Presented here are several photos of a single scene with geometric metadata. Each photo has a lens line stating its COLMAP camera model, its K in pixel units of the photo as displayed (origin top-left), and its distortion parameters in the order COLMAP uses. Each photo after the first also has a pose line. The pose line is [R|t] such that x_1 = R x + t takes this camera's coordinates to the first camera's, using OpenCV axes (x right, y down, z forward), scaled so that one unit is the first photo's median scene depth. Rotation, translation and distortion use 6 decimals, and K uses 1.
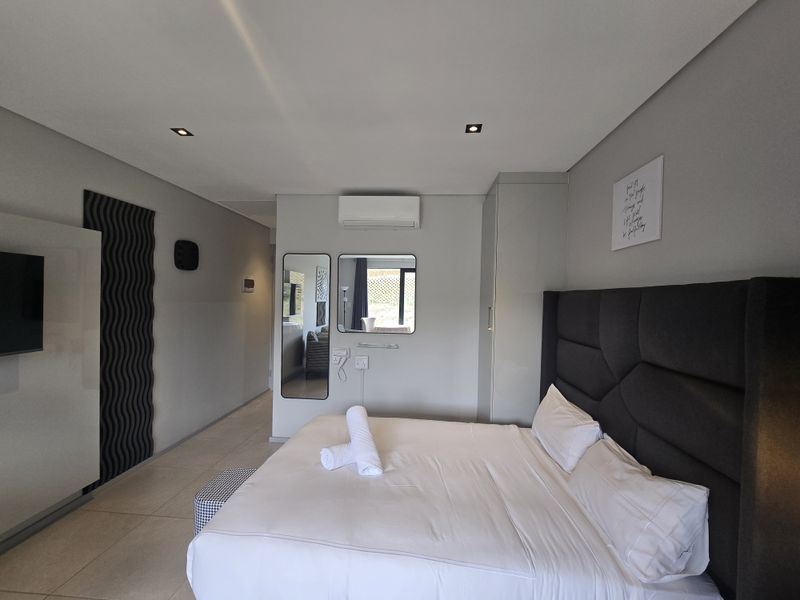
lens RADIAL K [[330.4, 0, 402.3], [0, 330.4, 302.6], [0, 0, 1]] dist [0.000033, 0.000091]
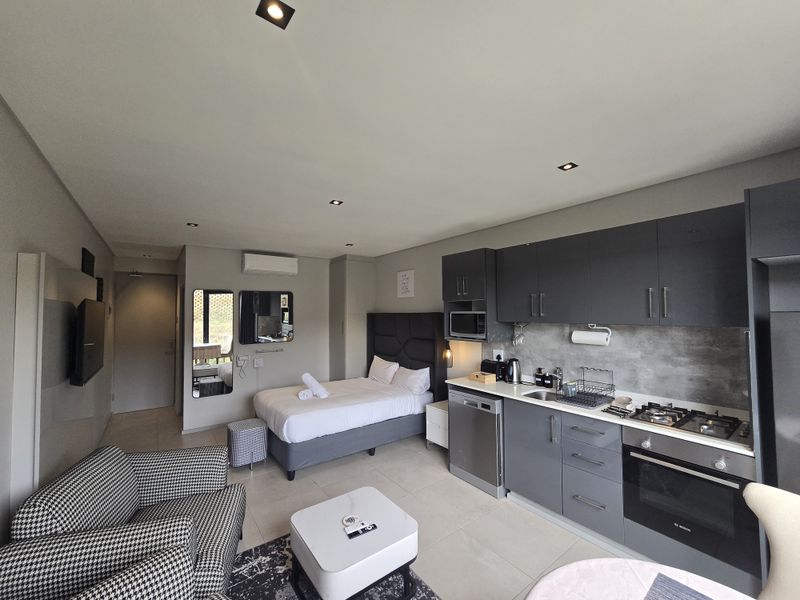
lens RADIAL K [[330.4, 0, 402.3], [0, 330.4, 302.6], [0, 0, 1]] dist [0.000033, 0.000091]
pose [[0.759685, -0.005337, 0.650269, -1.122812], [0.034997, 0.998853, -0.032688, -0.040490], [-0.649349, 0.047590, 0.759000, -1.082958]]
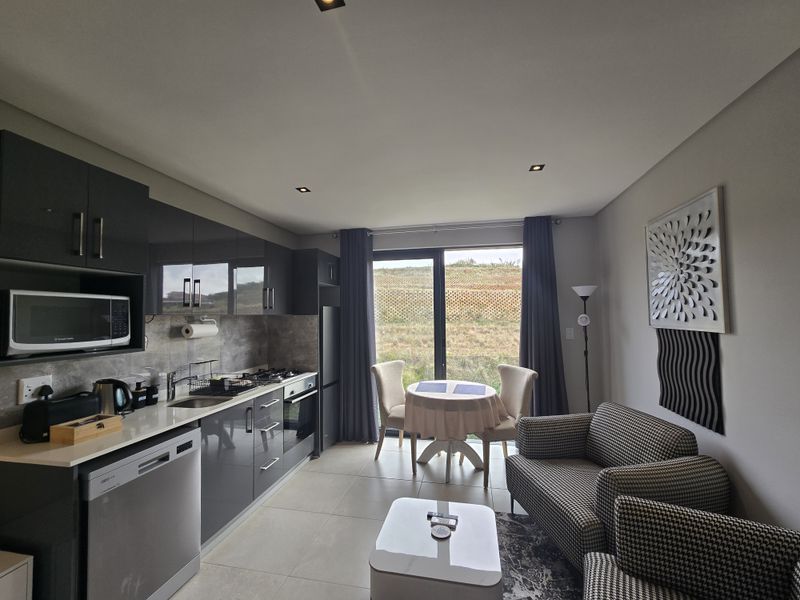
lens RADIAL K [[330.4, 0, 402.3], [0, 330.4, 302.6], [0, 0, 1]] dist [0.000033, 0.000091]
pose [[-0.988729, -0.004192, 0.149657, -0.566557], [-0.006542, 0.999863, -0.015213, -0.005655], [-0.149572, -0.016021, -0.988621, 0.863991]]
